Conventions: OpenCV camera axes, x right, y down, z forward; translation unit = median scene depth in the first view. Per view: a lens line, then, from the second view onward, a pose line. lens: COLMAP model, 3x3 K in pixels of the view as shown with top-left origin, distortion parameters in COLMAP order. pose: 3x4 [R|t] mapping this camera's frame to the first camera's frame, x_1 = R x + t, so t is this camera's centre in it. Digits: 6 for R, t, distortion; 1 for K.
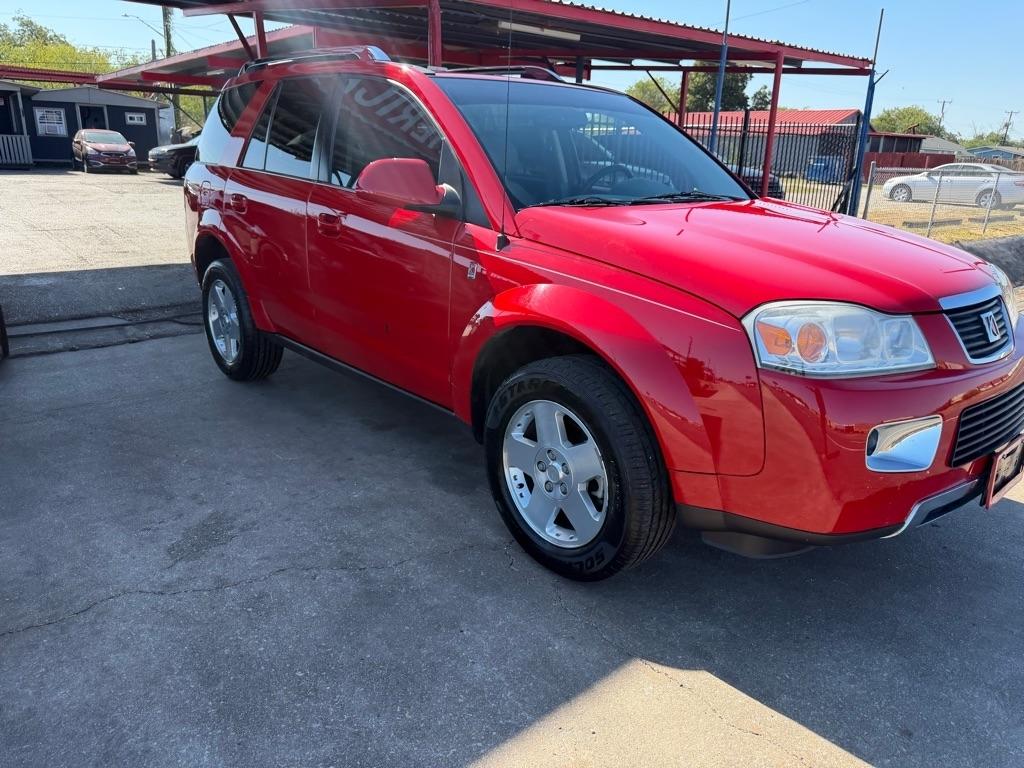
lens RADIAL K [[730.8, 0, 514.3], [0, 730.8, 389.0], [0, 0, 1]] dist [0.003432, -0.005624]
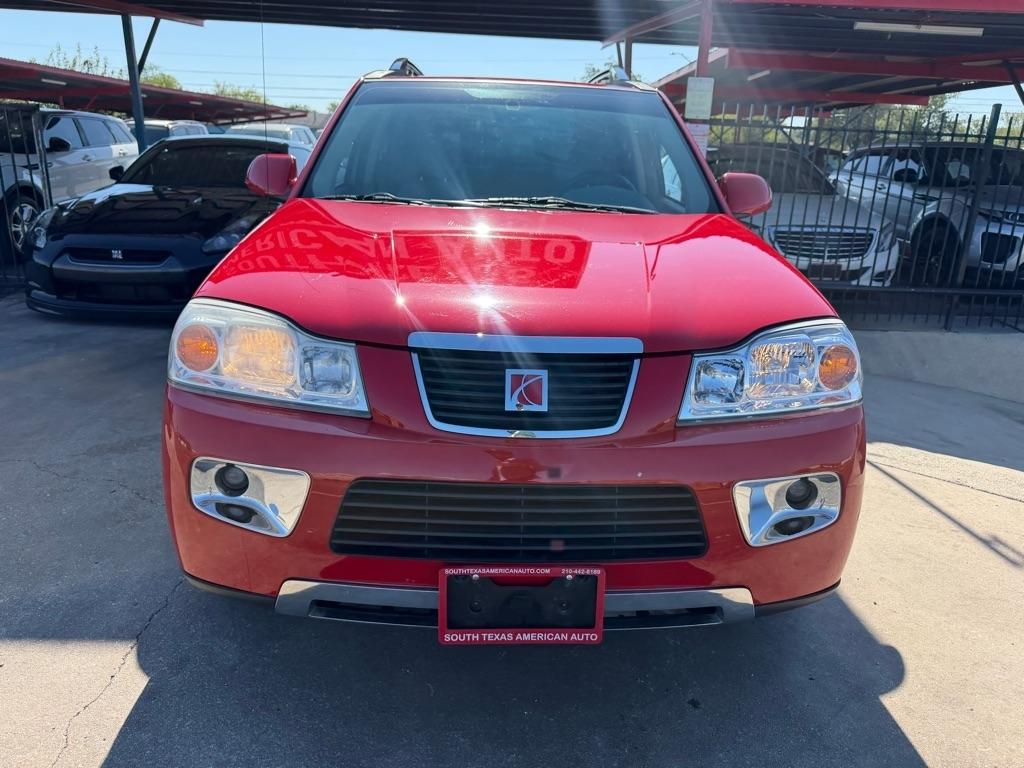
lens RADIAL K [[731.8, 0, 511.9], [0, 731.8, 384.8], [0, 0, 1]] dist [0.004103, -0.007452]
pose [[0.774883, 0.189670, -0.602978, 0.773293], [-0.213064, 0.976469, 0.033346, -0.080882], [0.595114, 0.102633, 0.797061, 0.332761]]
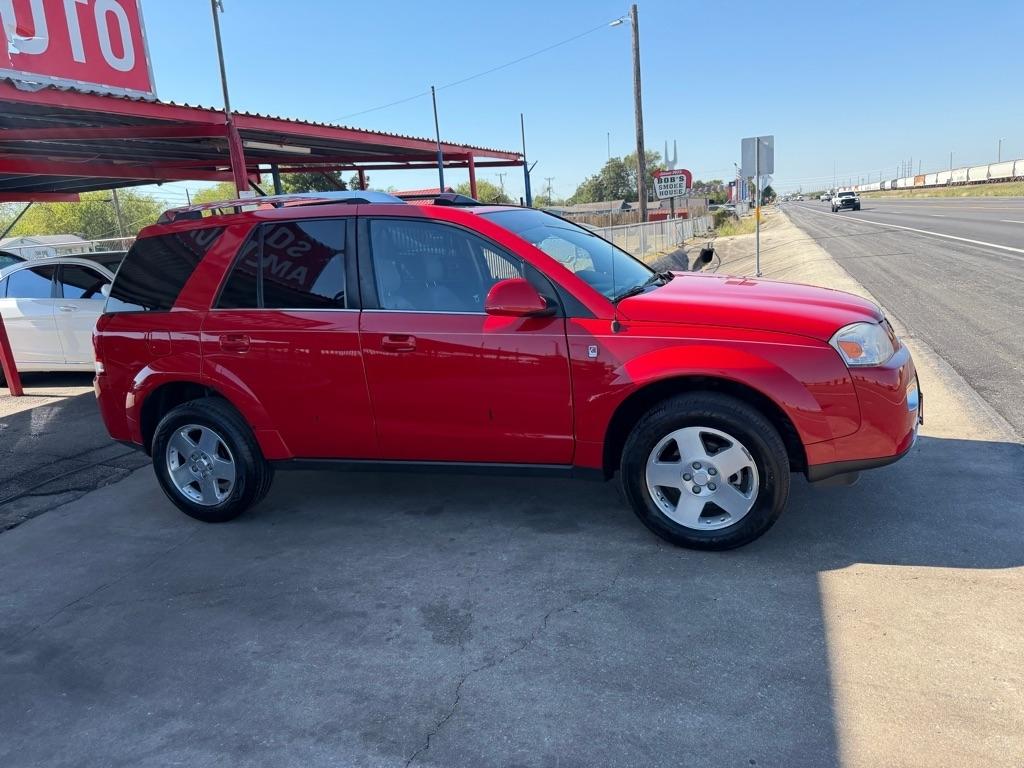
lens RADIAL K [[724.3, 0, 511.6], [0, 724.3, 385.7], [0, 0, 1]] dist [0.039864, -0.056088]
pose [[0.861531, -0.204517, 0.464690, -0.707730], [0.253685, 0.966236, -0.045075, -0.069732], [-0.439782, 0.156718, 0.884325, -0.083262]]
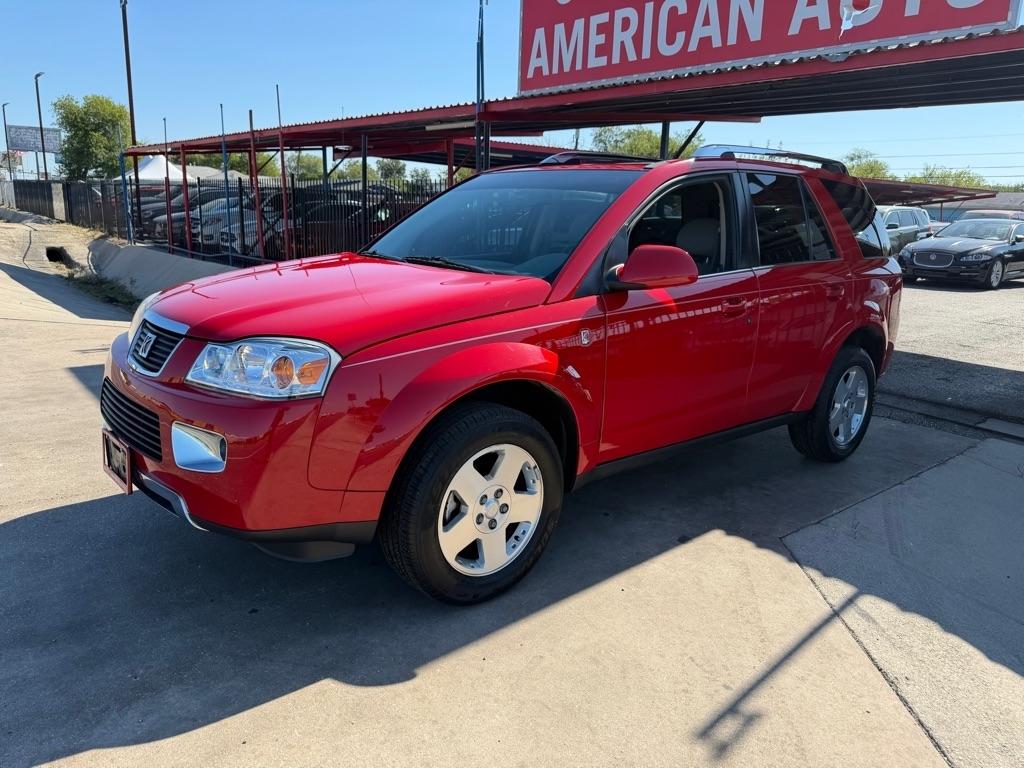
lens RADIAL K [[728.0, 0, 508.8], [0, 728.0, 376.0], [0, 0, 1]] dist [0.009694, -0.013907]
pose [[0.004985, 0.193378, -0.981112, 1.369751], [-0.348373, 0.919997, 0.179562, -0.343807], [0.937343, 0.340898, 0.071954, 1.102156]]
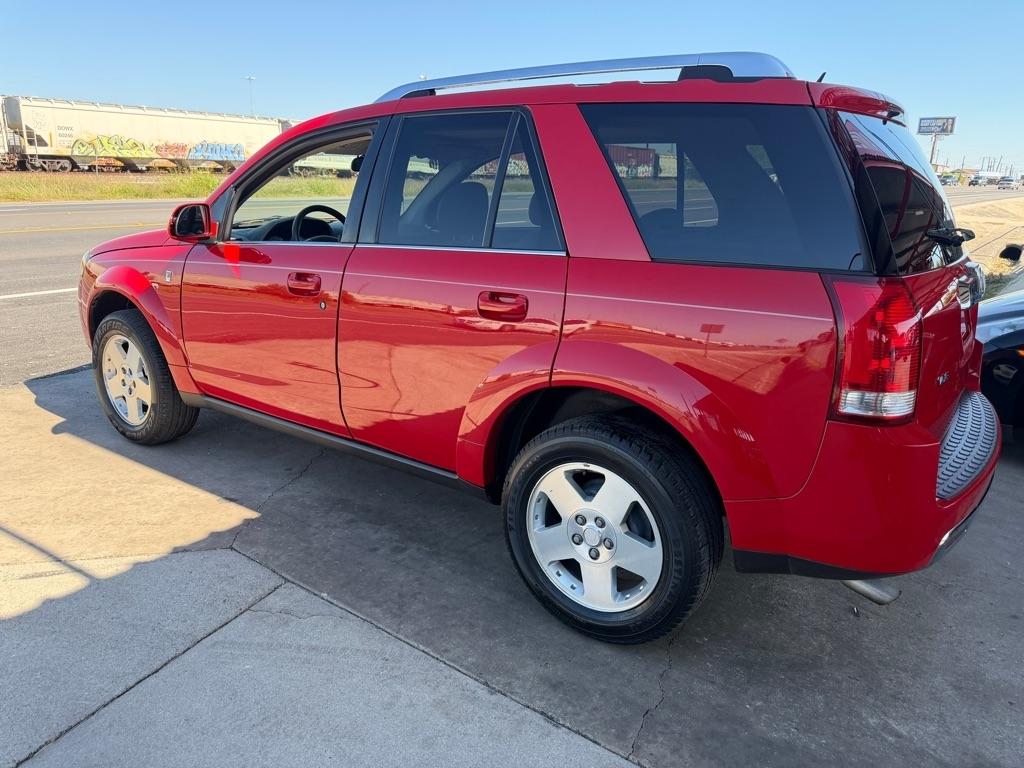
lens RADIAL K [[713.2, 0, 497.1], [0, 713.2, 388.3], [0, 0, 1]] dist [0.005451, -0.005928]
pose [[-0.972193, 0.024361, -0.232912, 0.157419], [-0.109575, 0.831663, 0.544361, -0.816068], [0.206965, 0.554745, -0.805868, 2.426529]]
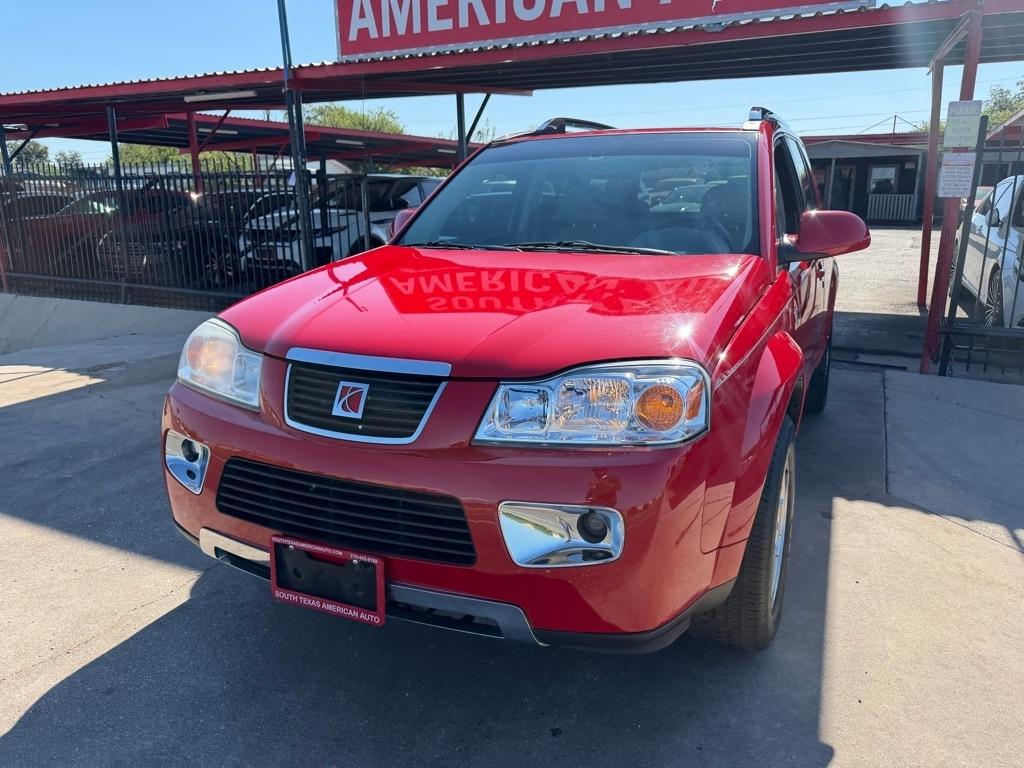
lens RADIAL K [[732.0, 0, 516.1], [0, 732.0, 377.7], [0, 0, 1]] dist [0.000146, -0.004651]
pose [[0.405550, 0.191319, -0.893827, 1.069914], [-0.269375, 0.959440, 0.083141, -0.167098], [0.873480, 0.207056, 0.440637, 0.587575]]
